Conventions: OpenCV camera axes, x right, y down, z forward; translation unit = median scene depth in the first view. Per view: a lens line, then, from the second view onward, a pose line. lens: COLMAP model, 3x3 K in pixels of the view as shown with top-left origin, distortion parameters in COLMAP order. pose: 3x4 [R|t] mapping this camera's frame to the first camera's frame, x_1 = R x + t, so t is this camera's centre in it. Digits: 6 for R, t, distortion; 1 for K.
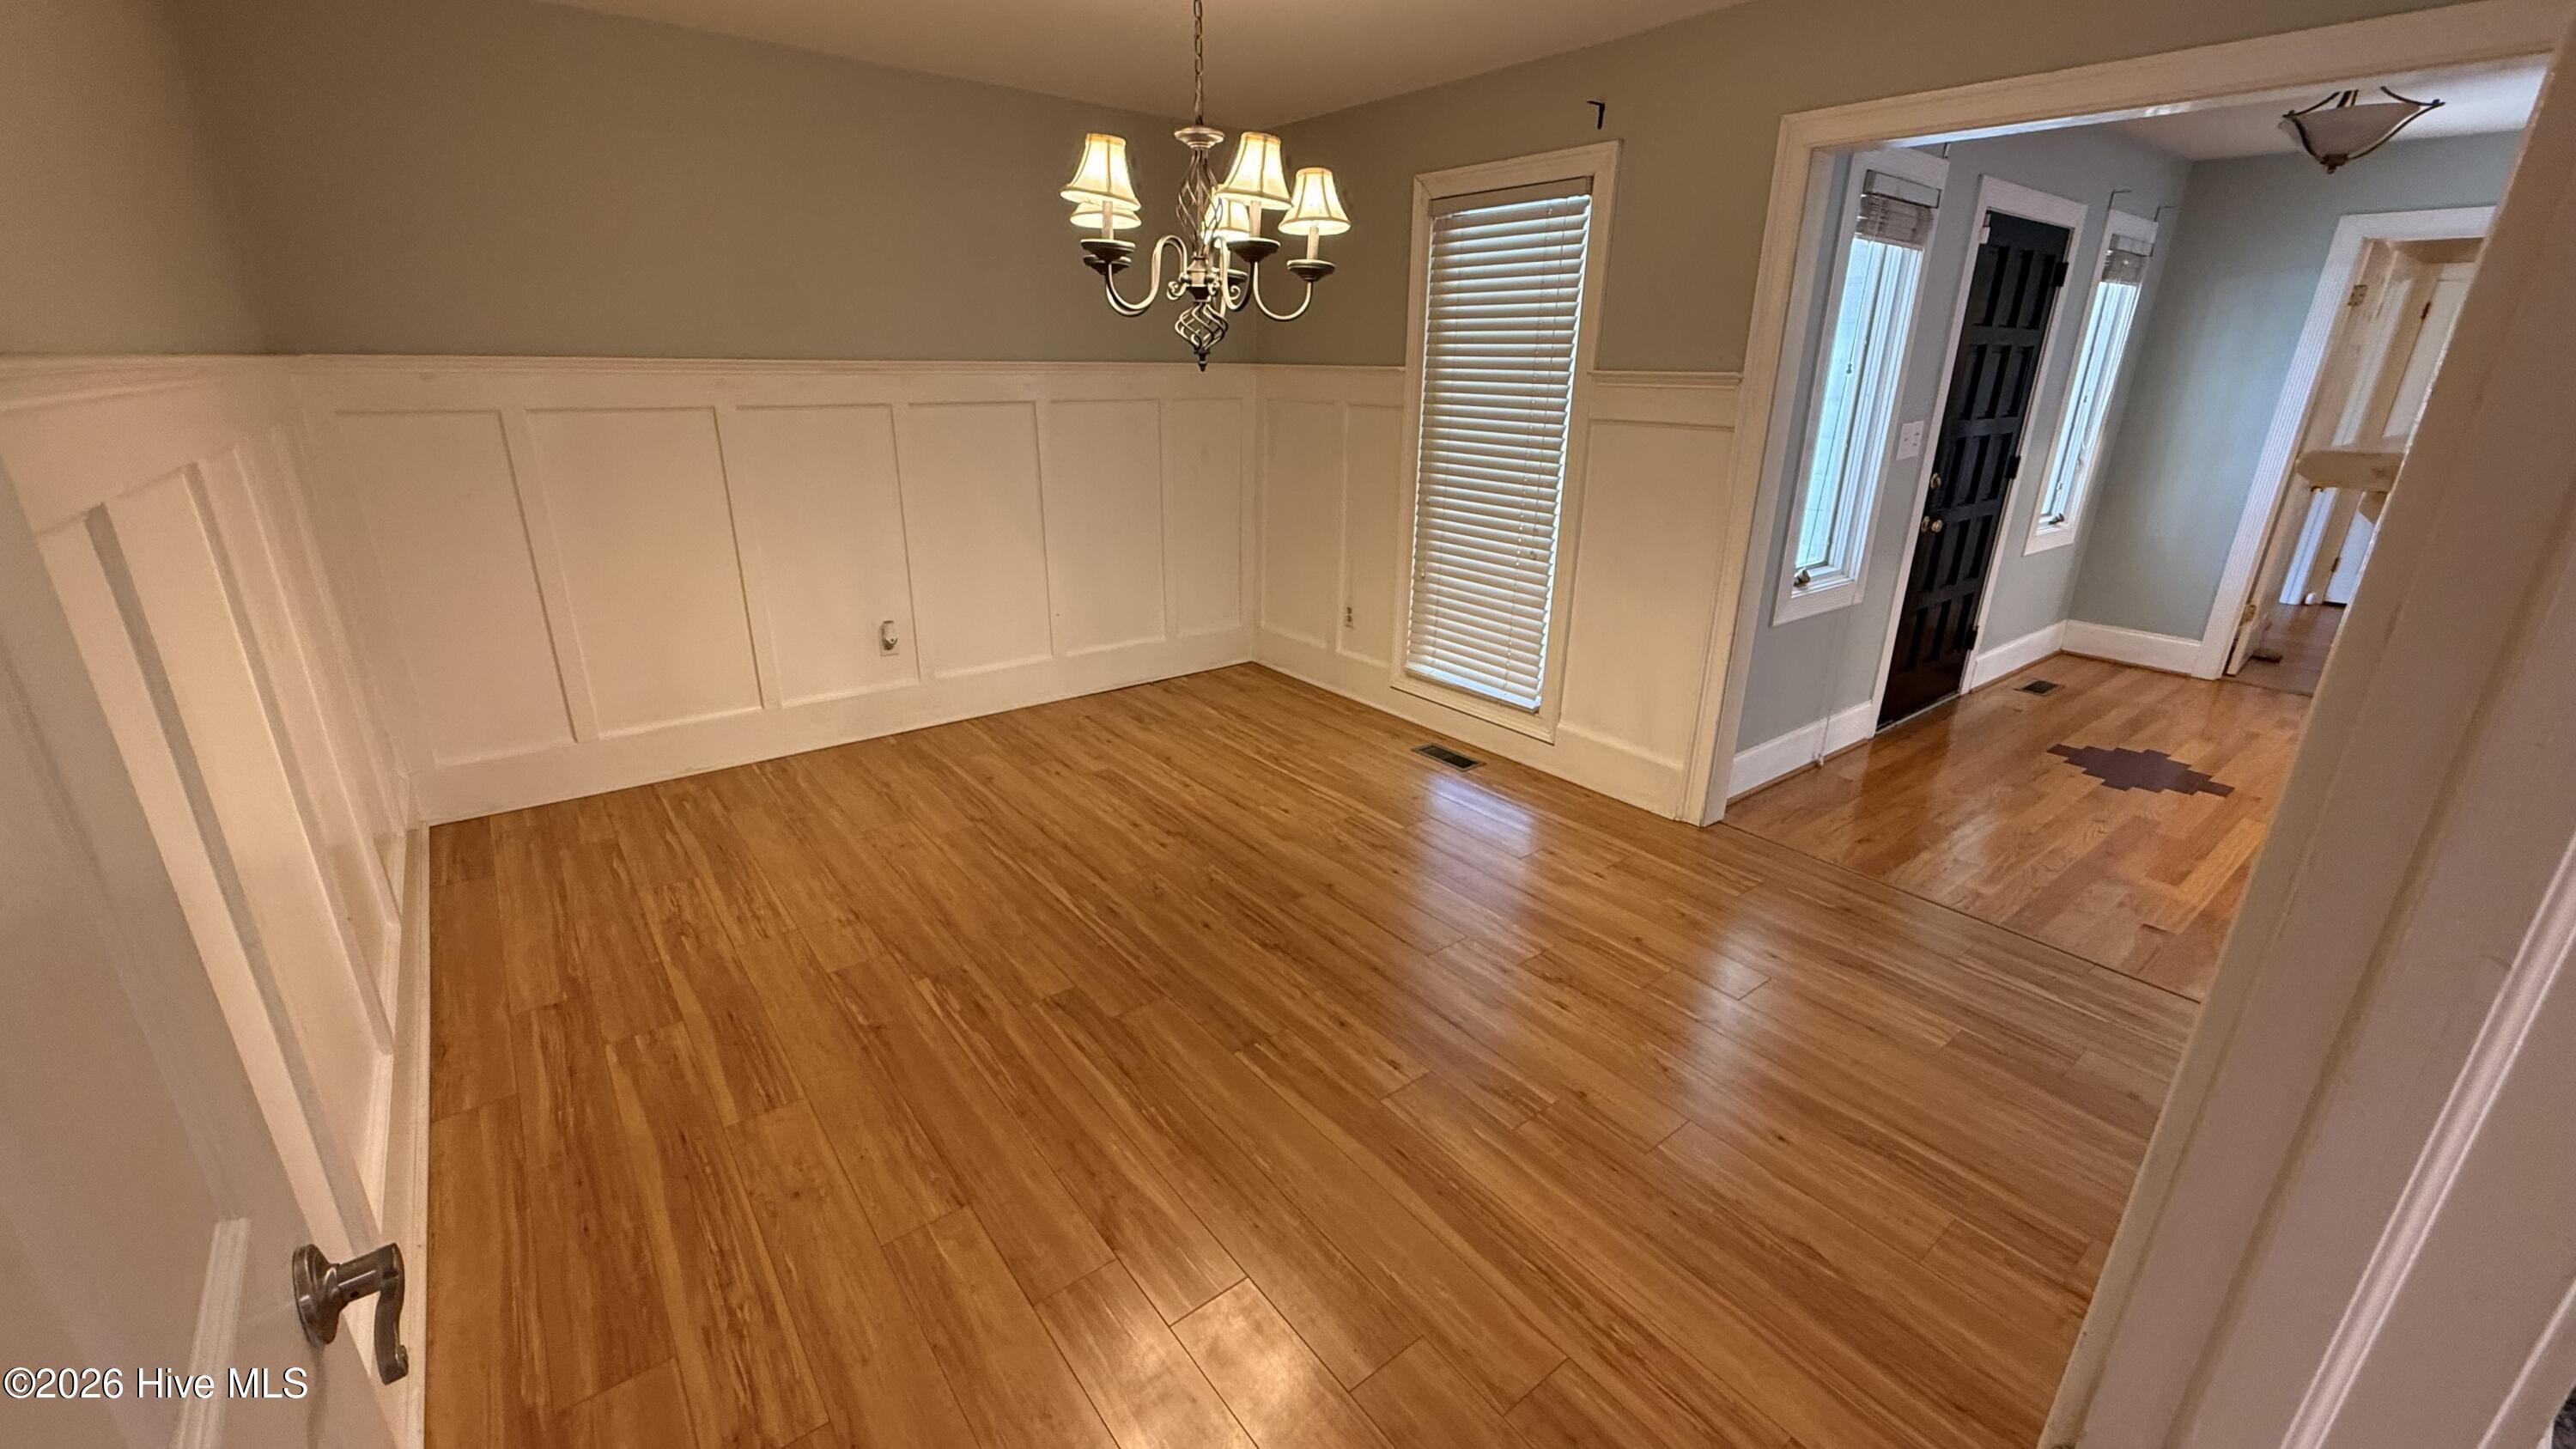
lens RADIAL K [[1022.2, 0, 1279.4], [0, 1022.2, 723.9], [0, 0, 1]] dist [0.000653, -0.000601]
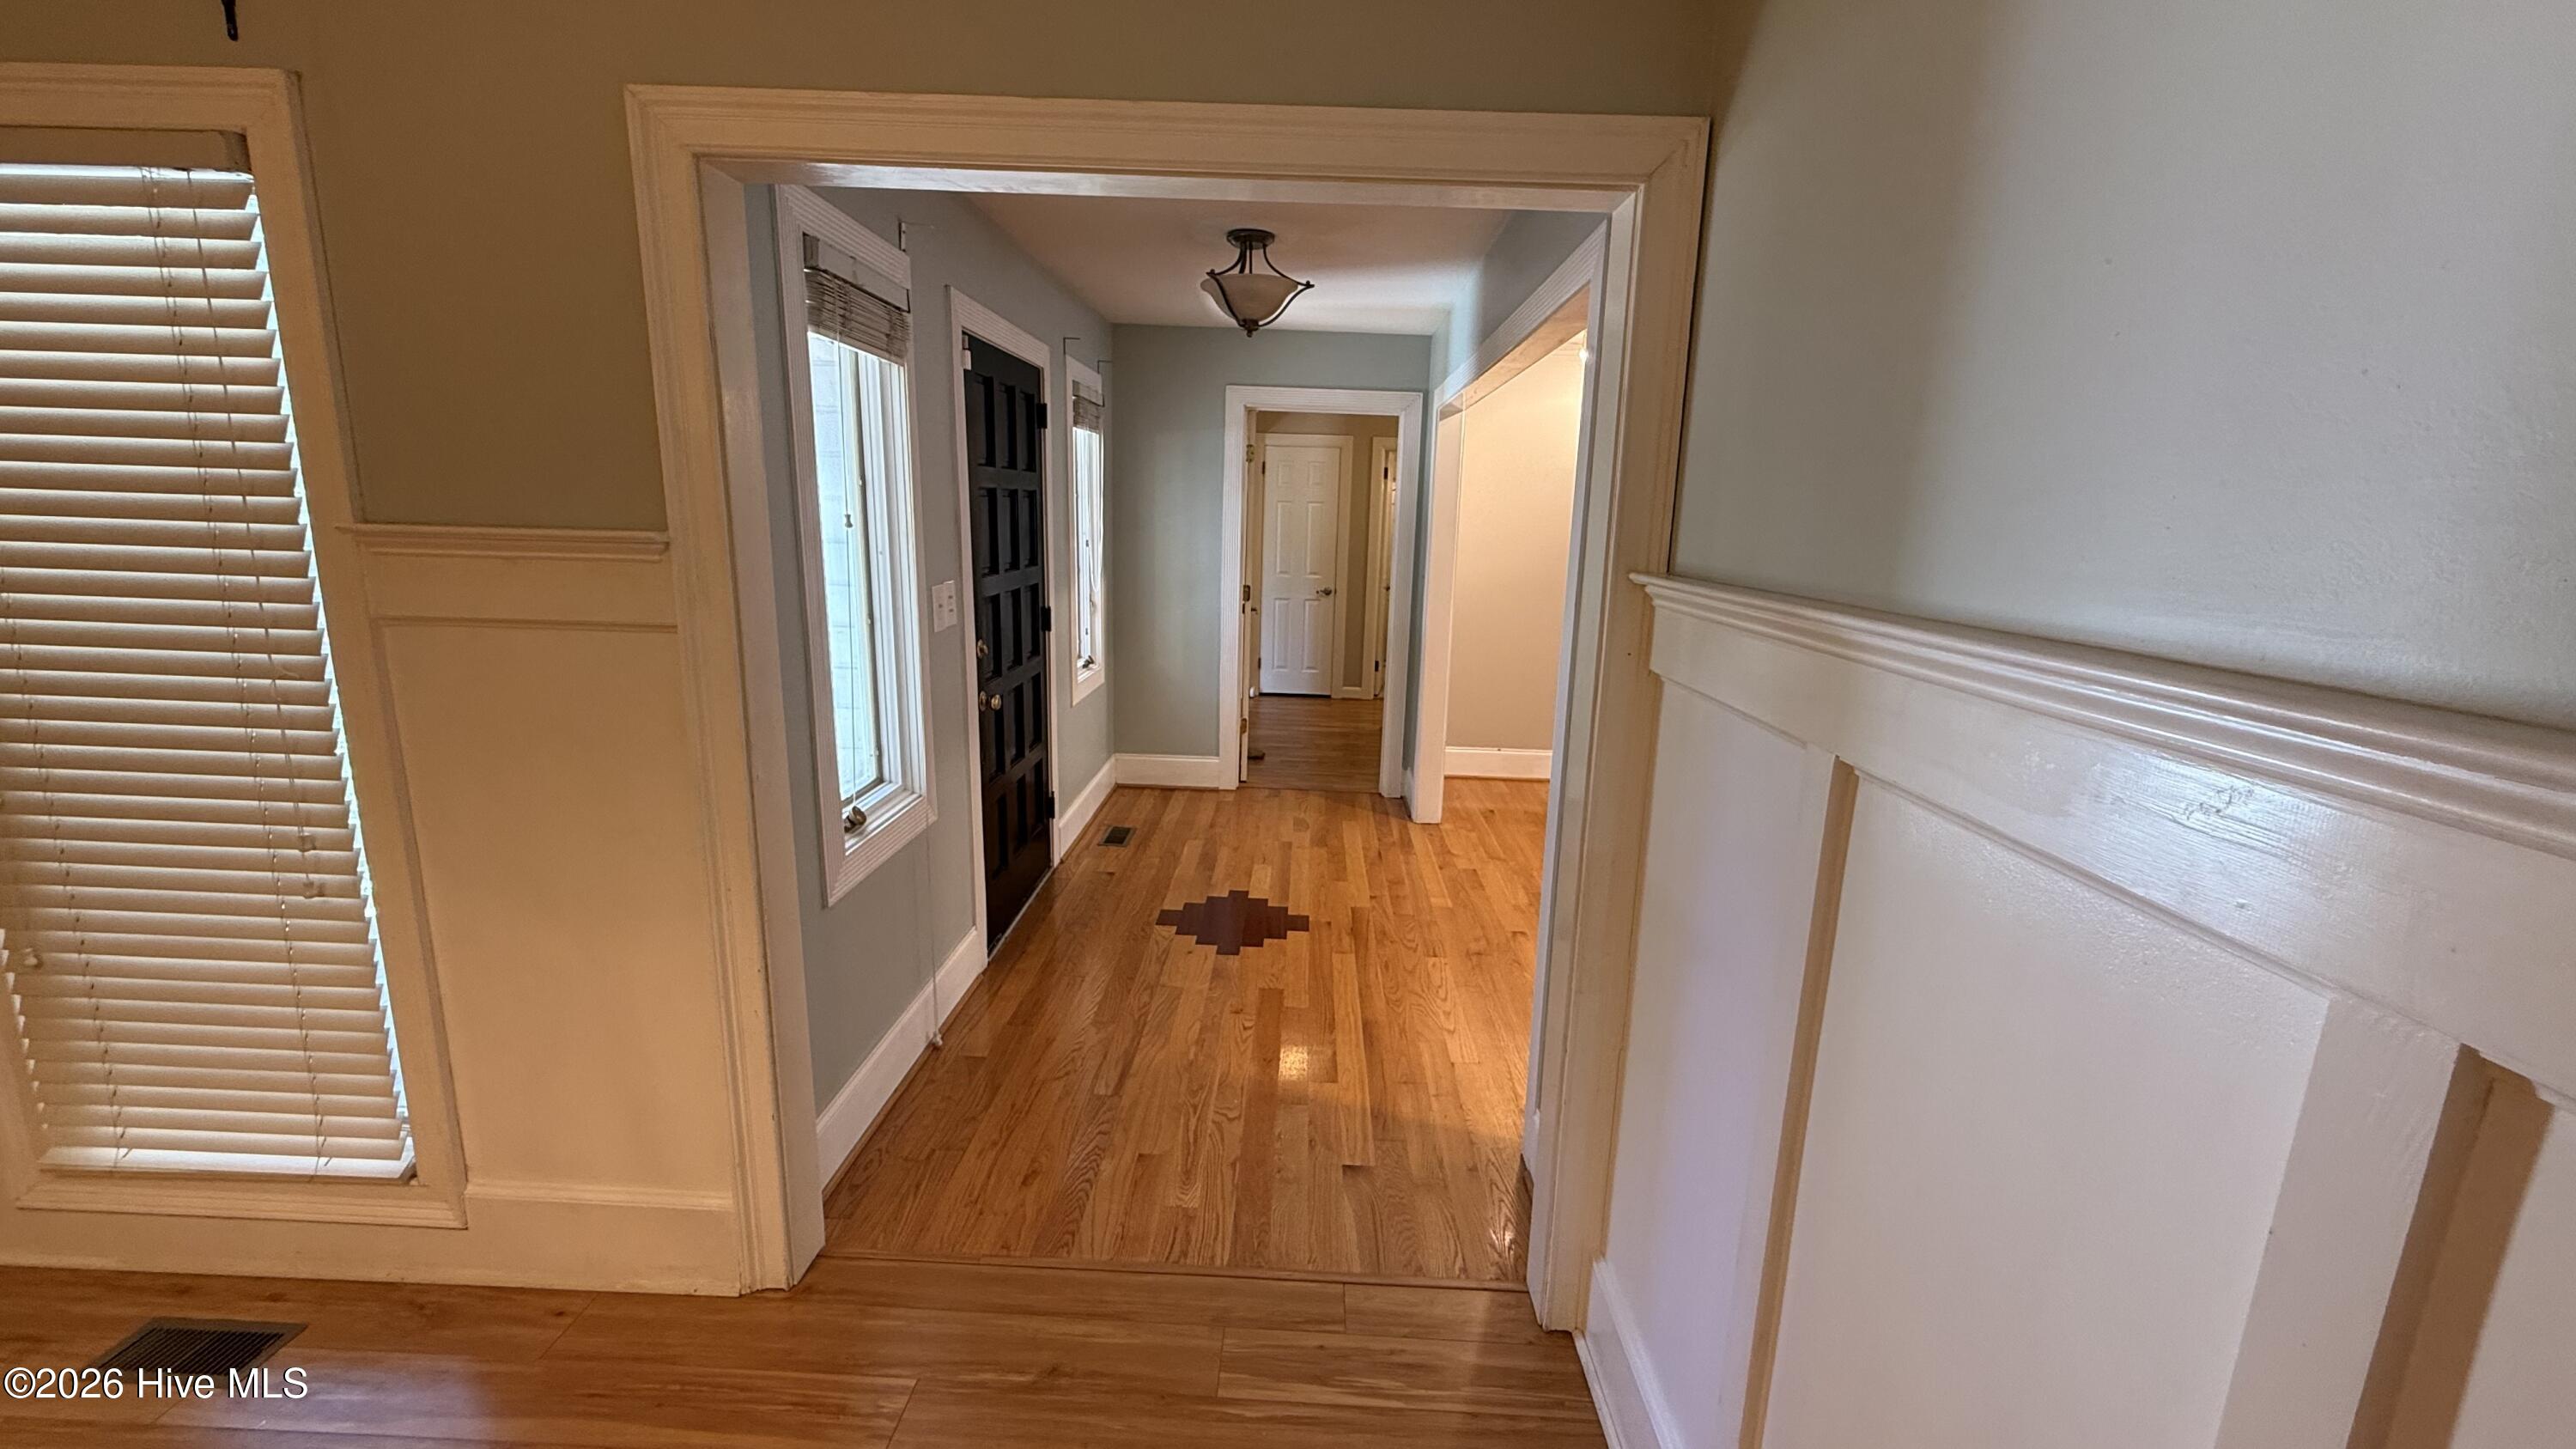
lens RADIAL K [[1022.2, 0, 1288.4], [0, 1022.2, 727.6], [0, 0, 1]] dist [0.000653, -0.000601]
pose [[0.632944, -0.153989, 0.758729, 0.178142], [0.238216, 0.971211, -0.001610, -0.123571], [-0.736638, 0.181761, 0.651405, 0.317117]]
